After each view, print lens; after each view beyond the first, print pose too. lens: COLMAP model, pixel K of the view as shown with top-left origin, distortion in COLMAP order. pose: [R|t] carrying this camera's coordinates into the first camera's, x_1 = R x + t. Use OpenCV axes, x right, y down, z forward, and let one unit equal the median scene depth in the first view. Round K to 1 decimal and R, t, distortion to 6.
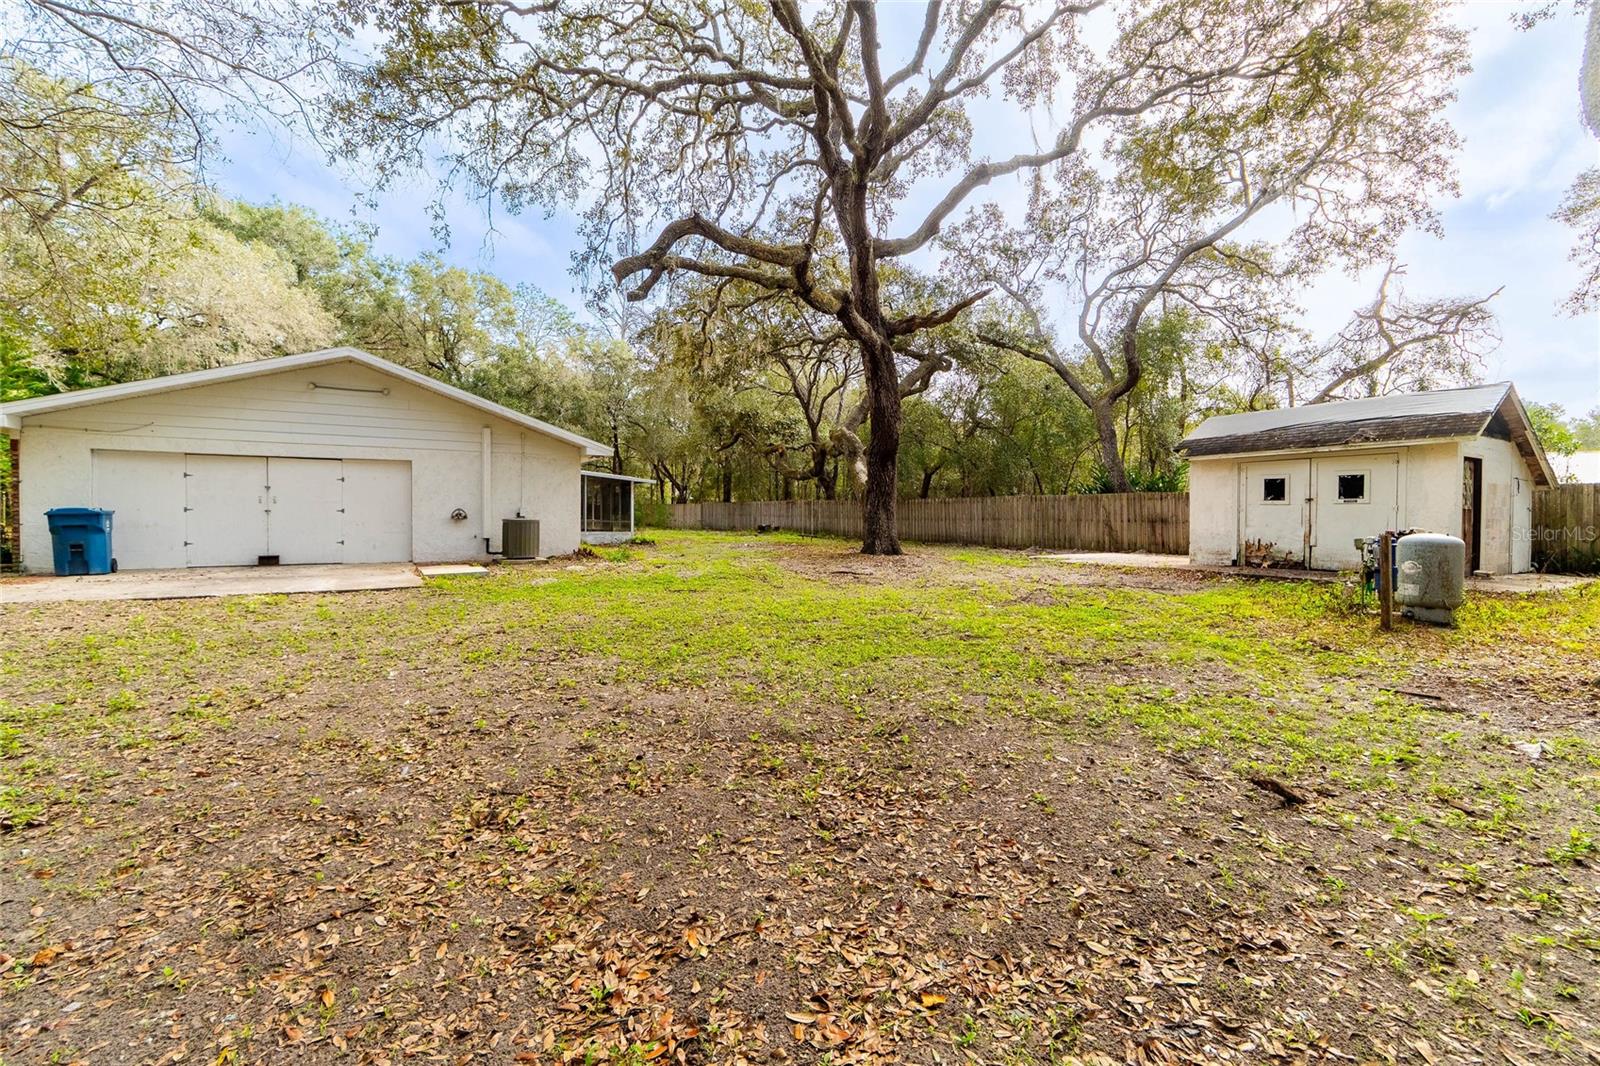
lens RADIAL K [[683.6, 0, 795.6], [0, 683.6, 528.4], [0, 0, 1]] dist [-0.004571, -0.000630]
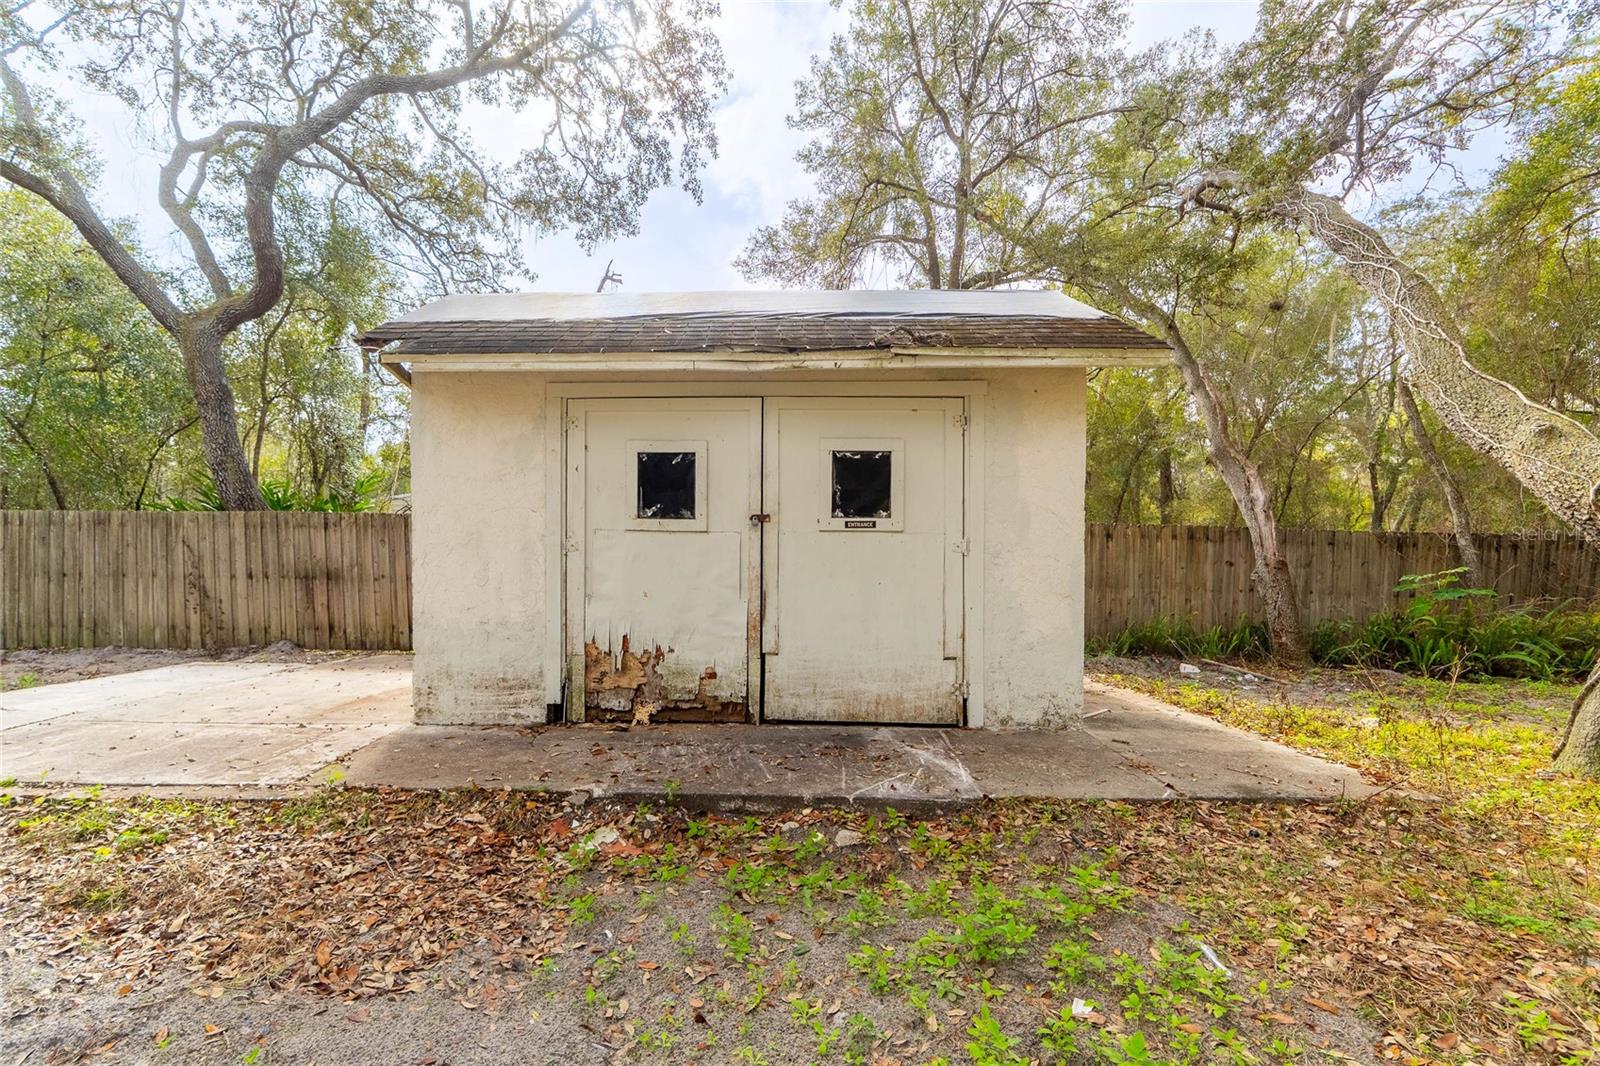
lens RADIAL K [[683.6, 0, 741.5], [0, 683.6, 582.0], [0, 0, 1]] dist [-0.004571, -0.000630]
pose [[0.521307, -0.016538, 0.853209, 0.423637], [0.011325, 0.999858, 0.012462, -0.013446], [-0.853294, 0.003166, 0.521420, 0.768241]]
